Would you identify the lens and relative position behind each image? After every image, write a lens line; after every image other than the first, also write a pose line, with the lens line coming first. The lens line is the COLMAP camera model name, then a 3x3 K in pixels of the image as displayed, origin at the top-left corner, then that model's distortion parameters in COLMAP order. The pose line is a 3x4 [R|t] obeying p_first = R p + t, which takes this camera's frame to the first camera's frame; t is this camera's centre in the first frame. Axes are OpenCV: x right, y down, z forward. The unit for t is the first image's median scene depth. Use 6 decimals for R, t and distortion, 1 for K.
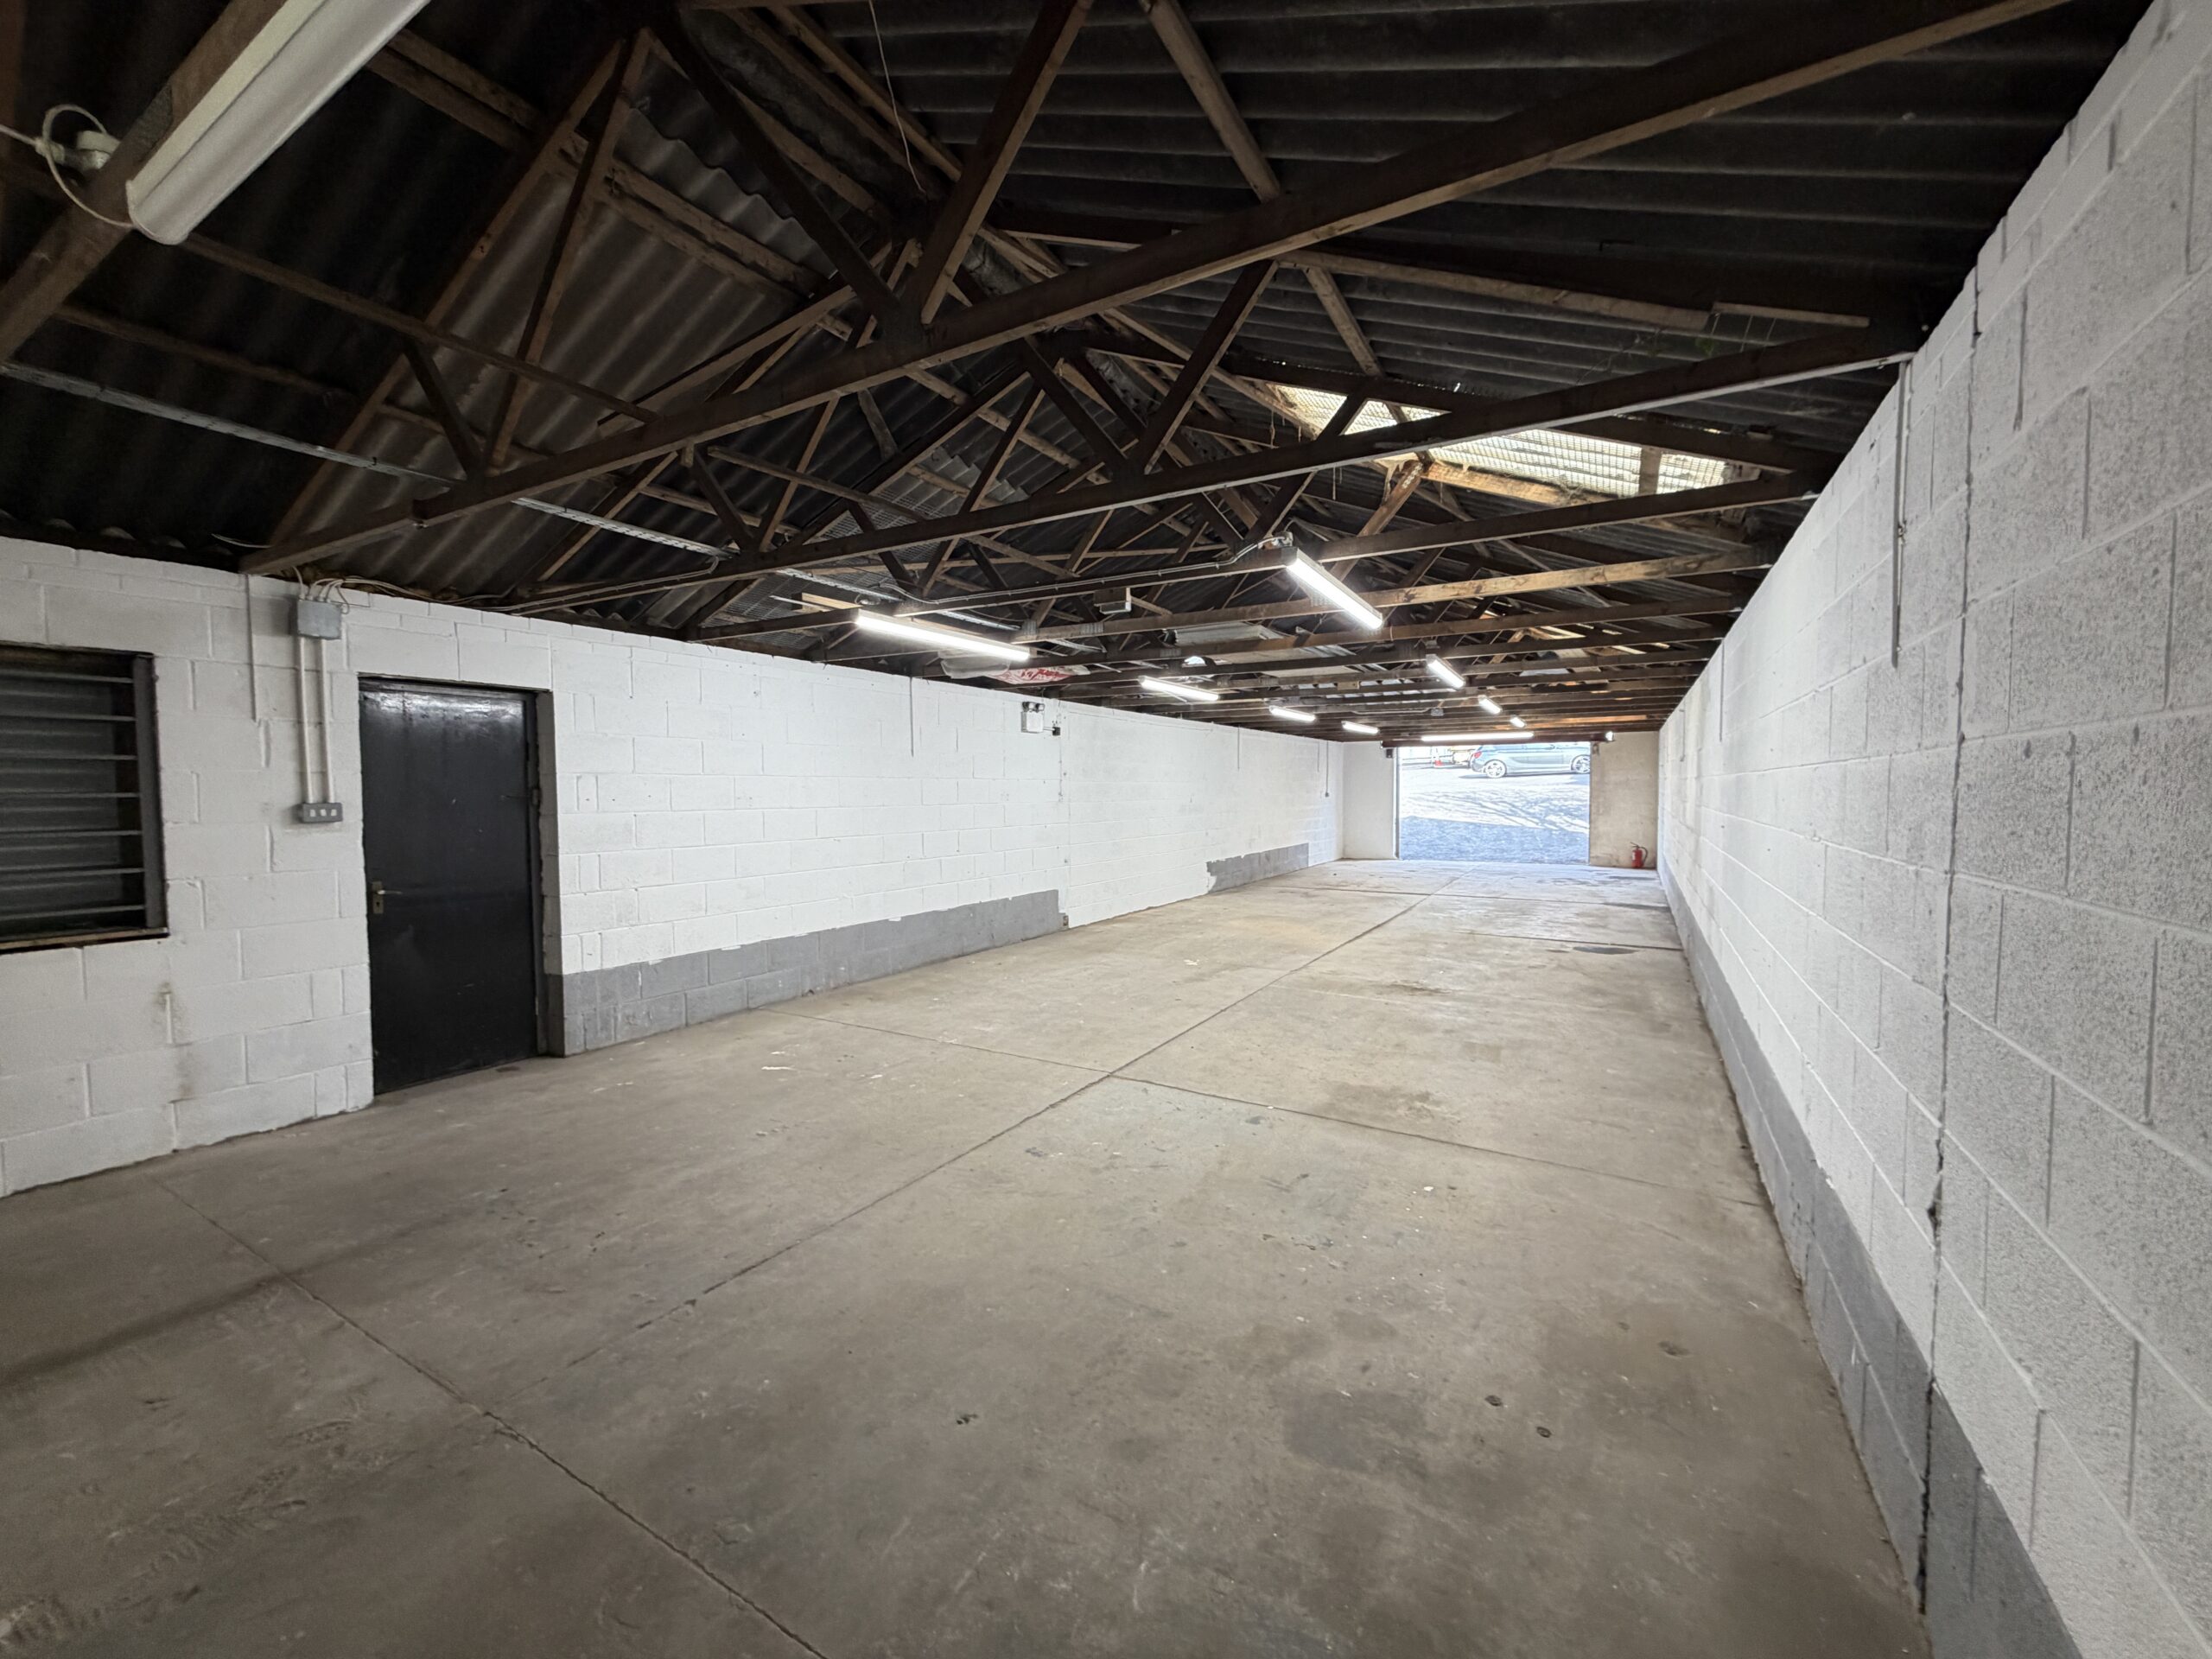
lens RADIAL K [[880.2, 0, 1095.2], [0, 880.2, 822.1], [0, 0, 1]] dist [-0.000188, -0.000206]
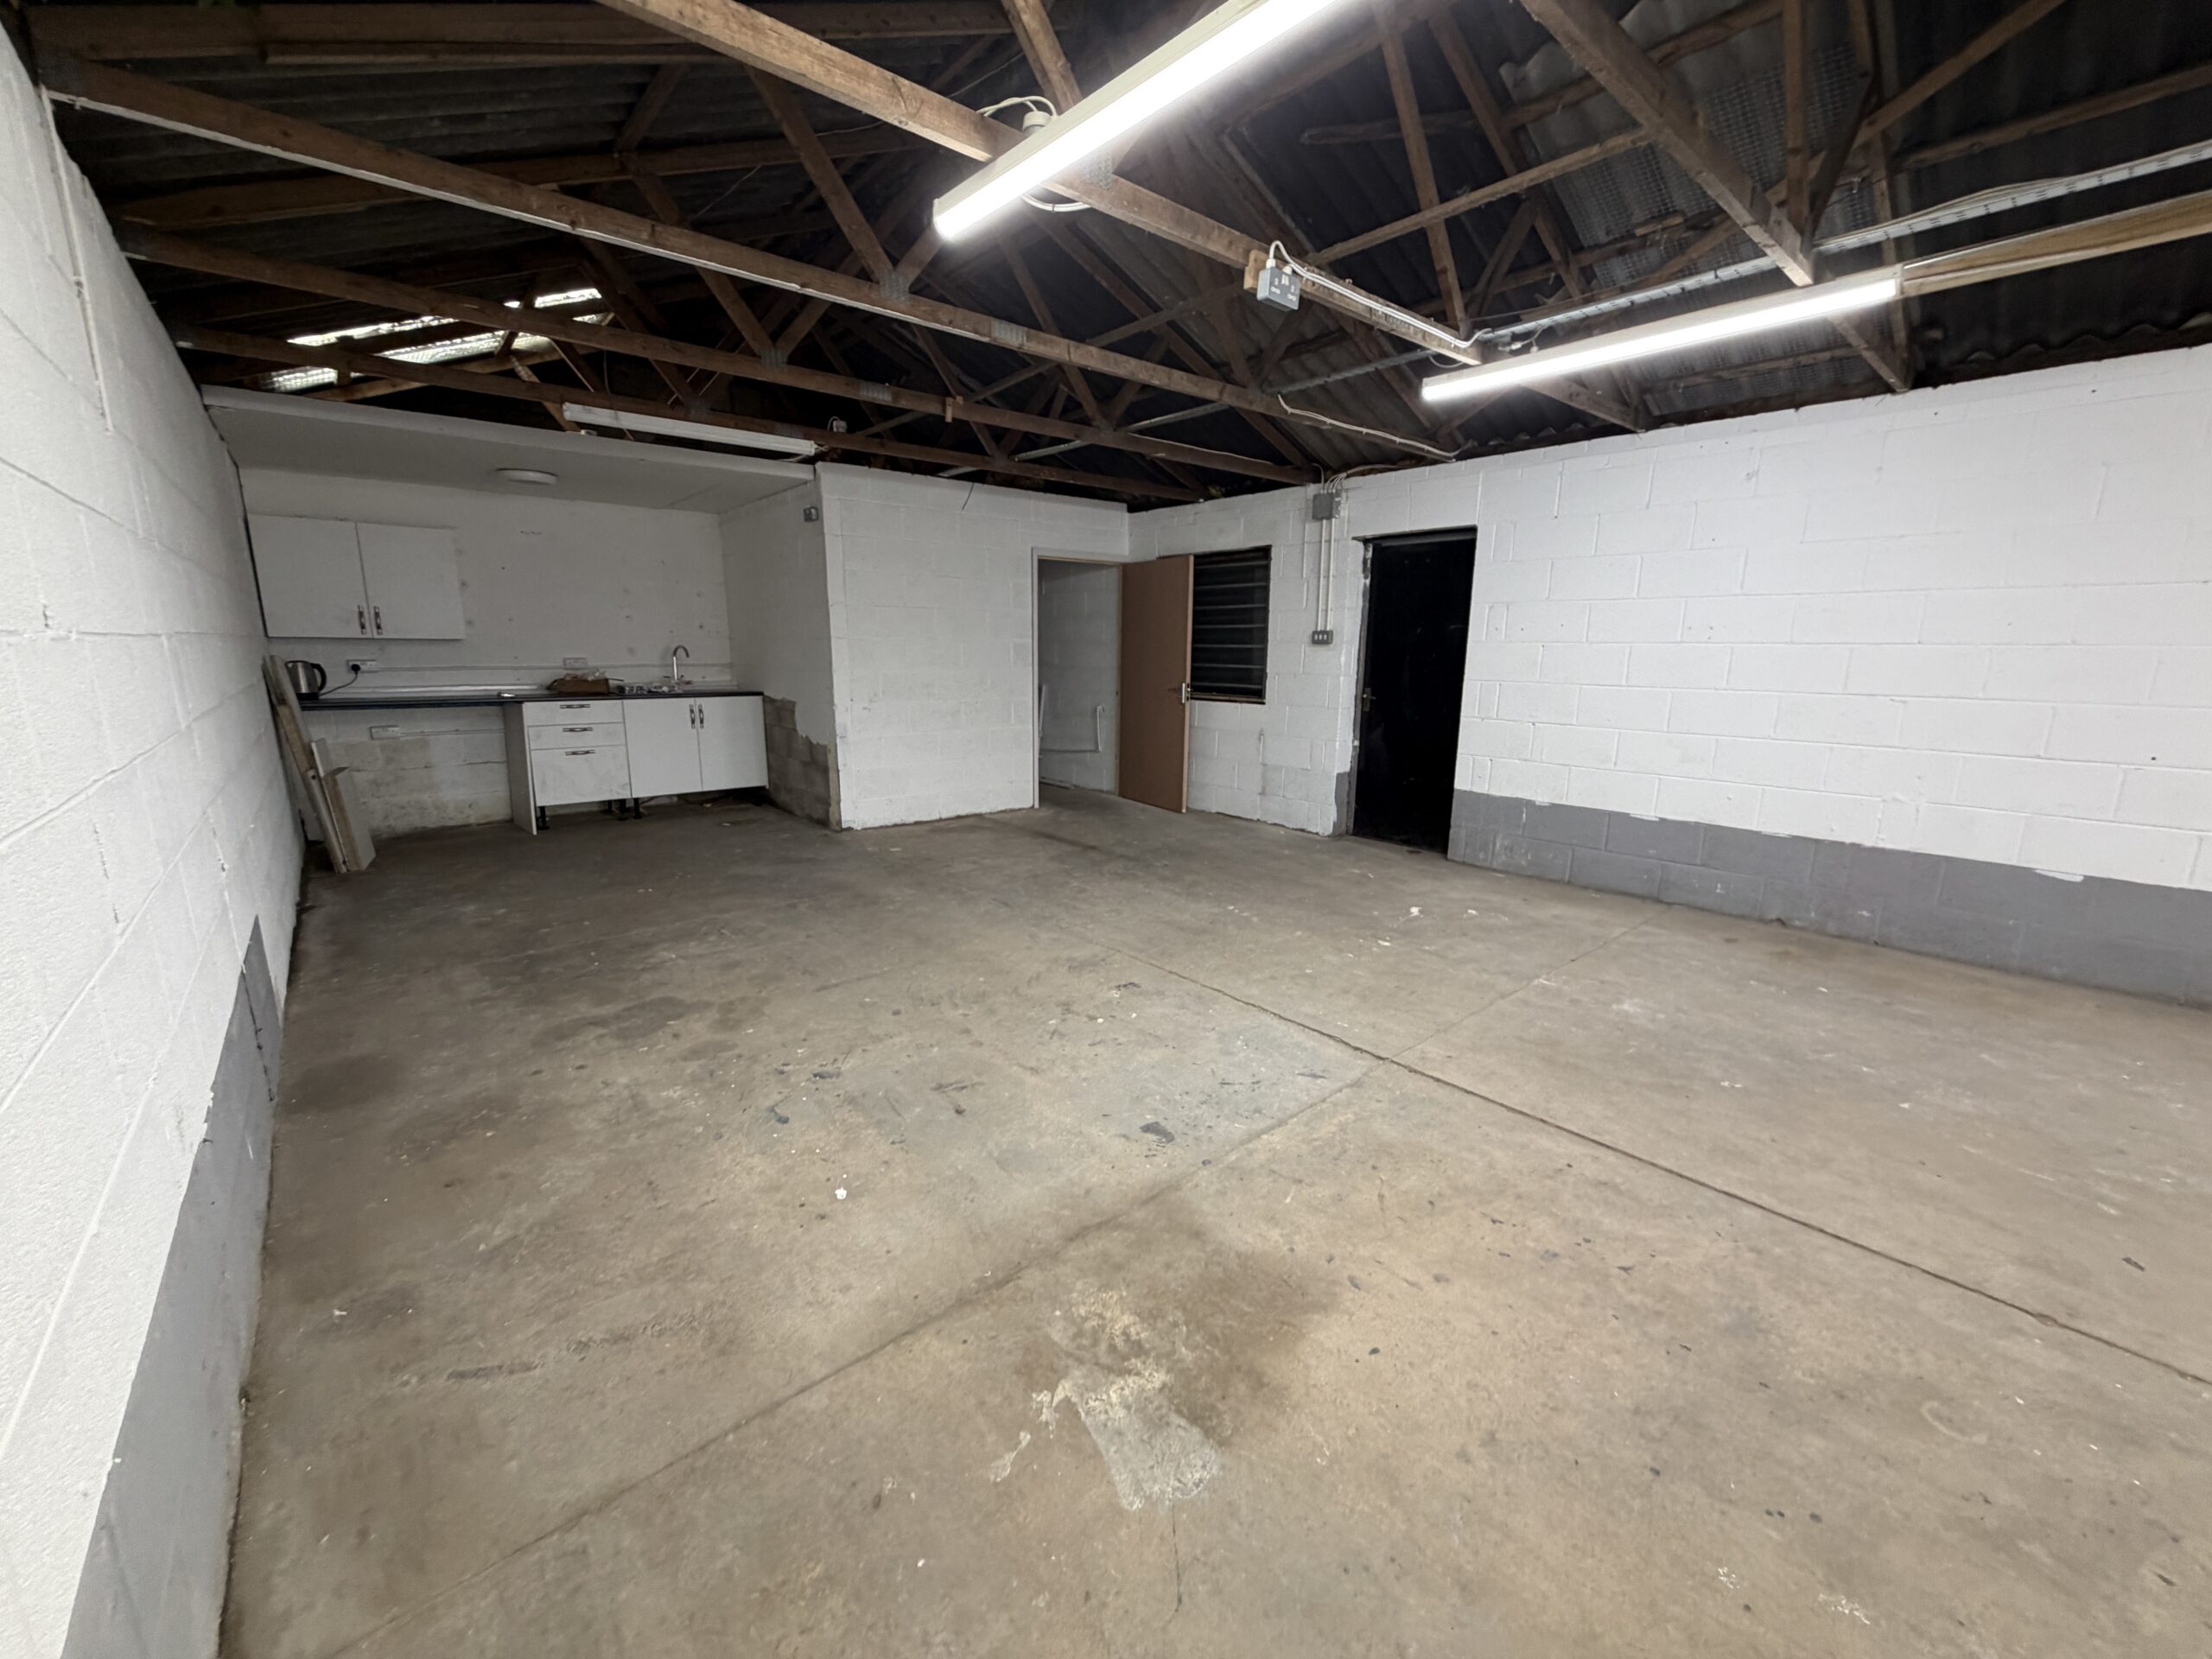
lens RADIAL K [[880.2, 0, 1095.2], [0, 880.2, 822.1], [0, 0, 1]] dist [-0.000188, -0.000206]
pose [[-0.317211, 0.189541, -0.929221, 0.705079], [-0.042273, 0.976024, 0.213518, -0.005571], [0.947412, 0.107011, -0.301594, 1.080459]]
